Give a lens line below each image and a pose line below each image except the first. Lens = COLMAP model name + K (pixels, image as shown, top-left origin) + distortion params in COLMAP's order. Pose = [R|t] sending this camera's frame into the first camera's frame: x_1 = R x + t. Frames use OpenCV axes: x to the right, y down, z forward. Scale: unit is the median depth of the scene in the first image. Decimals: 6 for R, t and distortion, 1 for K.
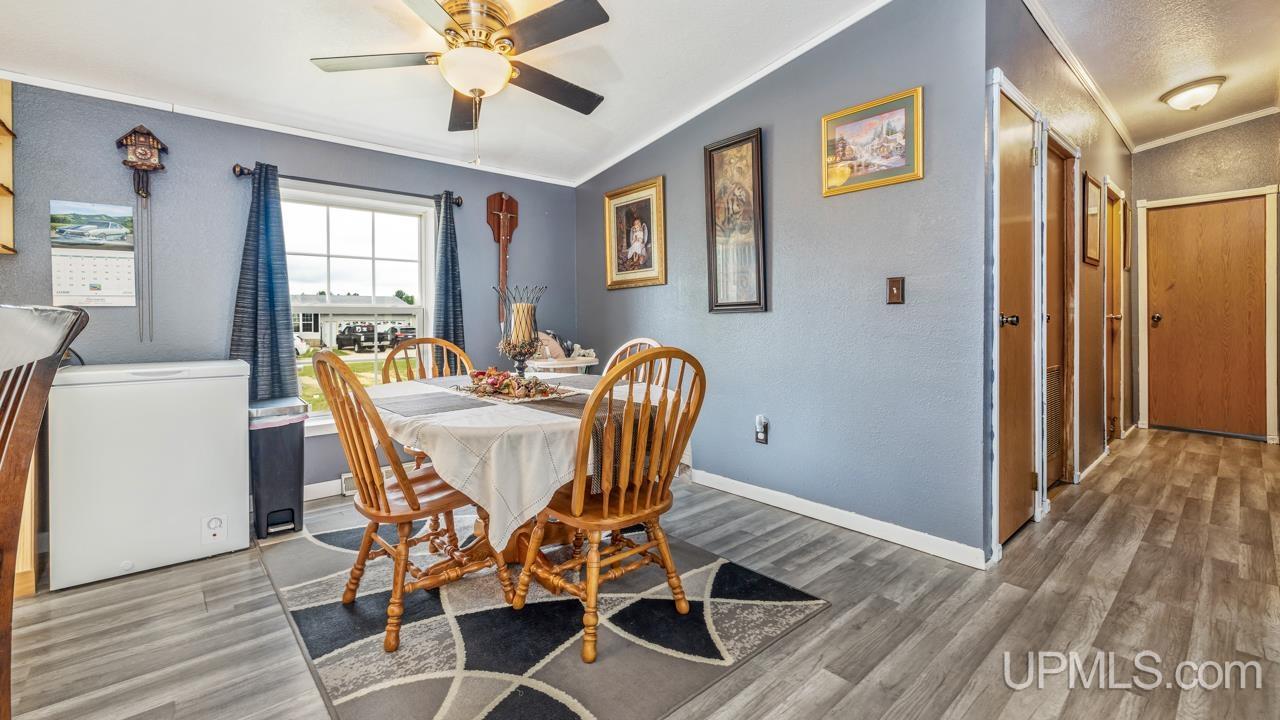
lens RADIAL K [[543.8, 0, 640.2], [0, 543.8, 319.7], [0, 0, 1]] dist [-0.003297, 0.000169]
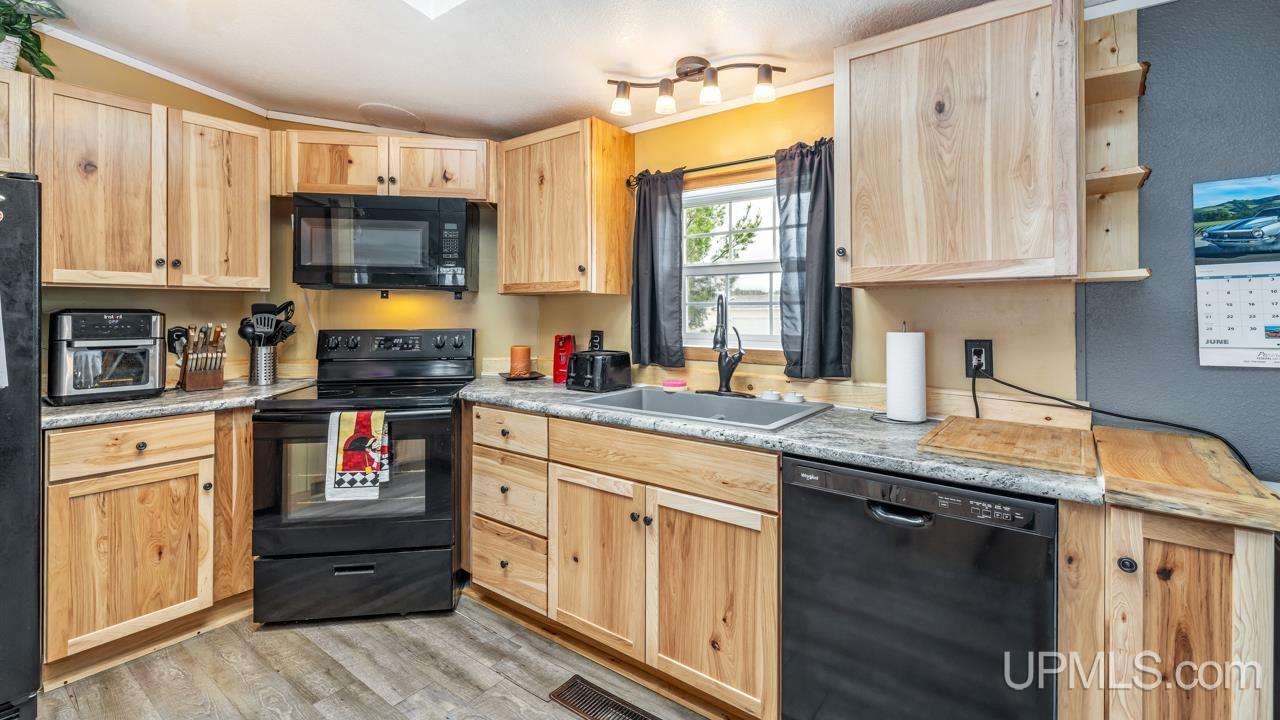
lens RADIAL K [[543.8, 0, 643.6], [0, 543.8, 316.8], [0, 0, 1]] dist [-0.003297, 0.000169]
pose [[0.201190, 0.005526, -0.979537, -0.588485], [-0.005565, 0.999974, 0.004499, -0.071261], [0.979536, 0.004546, 0.201216, 0.274436]]
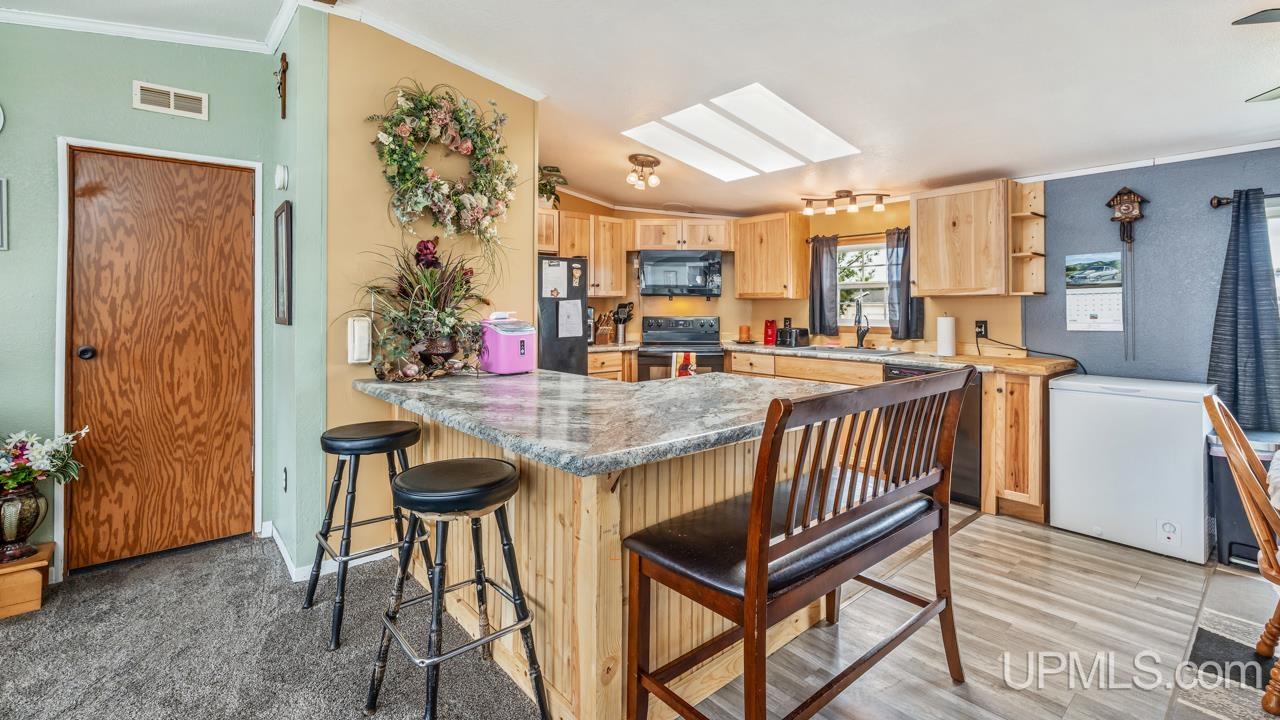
lens RADIAL K [[543.8, 0, 652.9], [0, 543.8, 304.0], [0, 0, 1]] dist [-0.003297, 0.000169]
pose [[-0.005437, -0.007762, -0.999955, 0.323246], [-0.007523, 0.999942, -0.007721, -0.069847], [0.999957, 0.007481, -0.005495, -0.073708]]
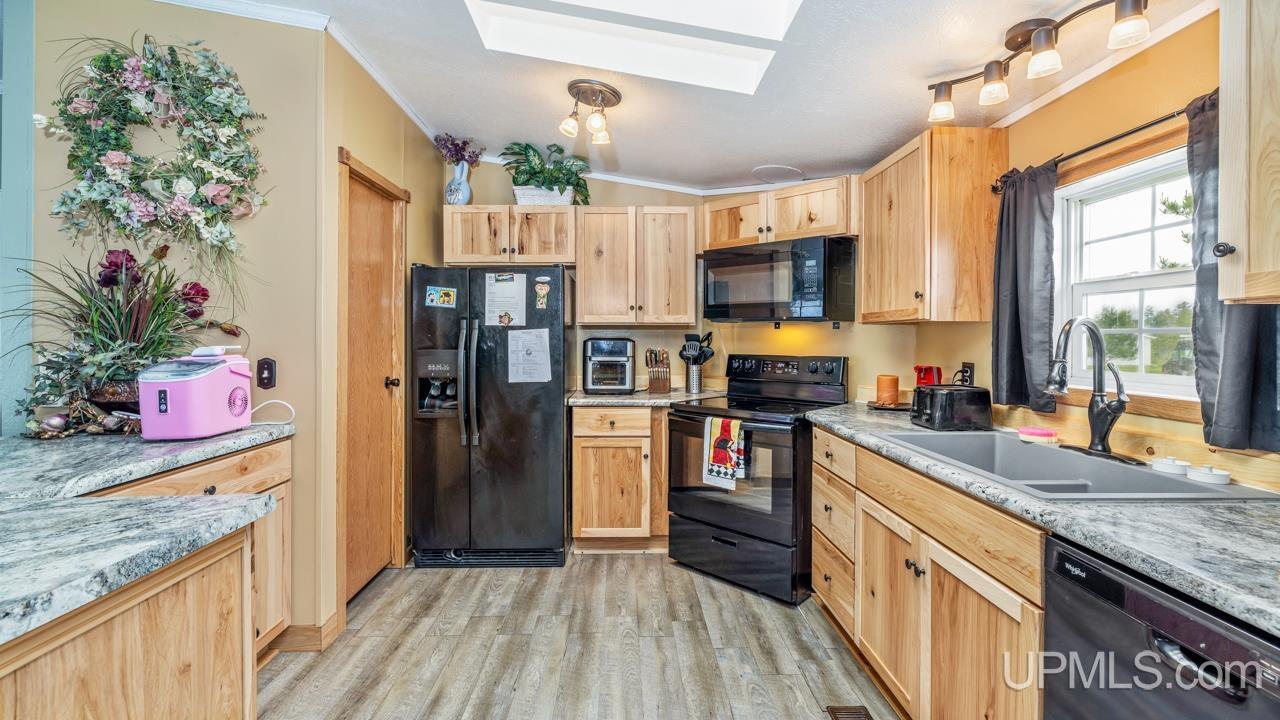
lens RADIAL K [[543.8, 0, 650.8], [0, 543.8, 350.9], [0, 0, 1]] dist [-0.003297, 0.000169]
pose [[-0.640088, 0.014394, -0.768167, -0.585134], [-0.008032, 0.999644, 0.025424, -0.078075], [0.768259, 0.022444, -0.639745, 0.571491]]
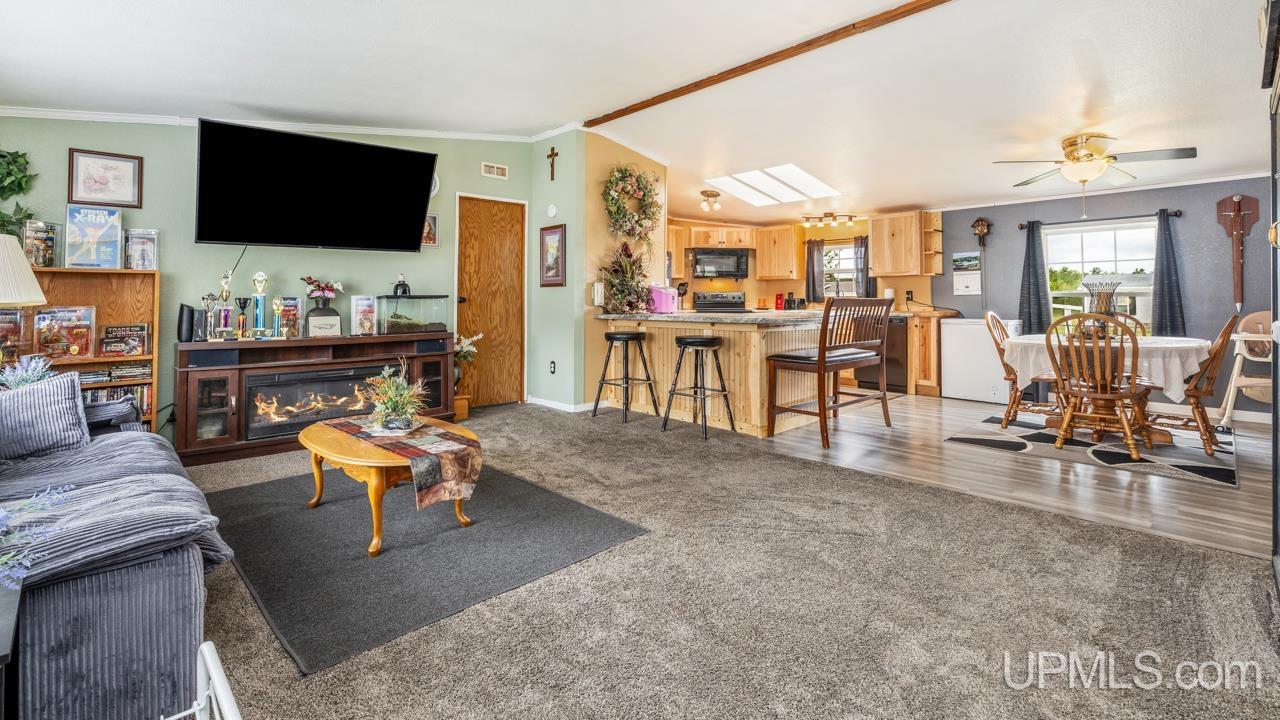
lens RADIAL K [[543.8, 0, 646.4], [0, 543.8, 287.6], [0, 0, 1]] dist [-0.003297, 0.000169]
pose [[0.049366, -0.025746, -0.998449, 1.312366], [-0.008460, 0.999621, -0.026194, 0.019441], [0.998745, 0.009740, 0.049130, -0.538097]]
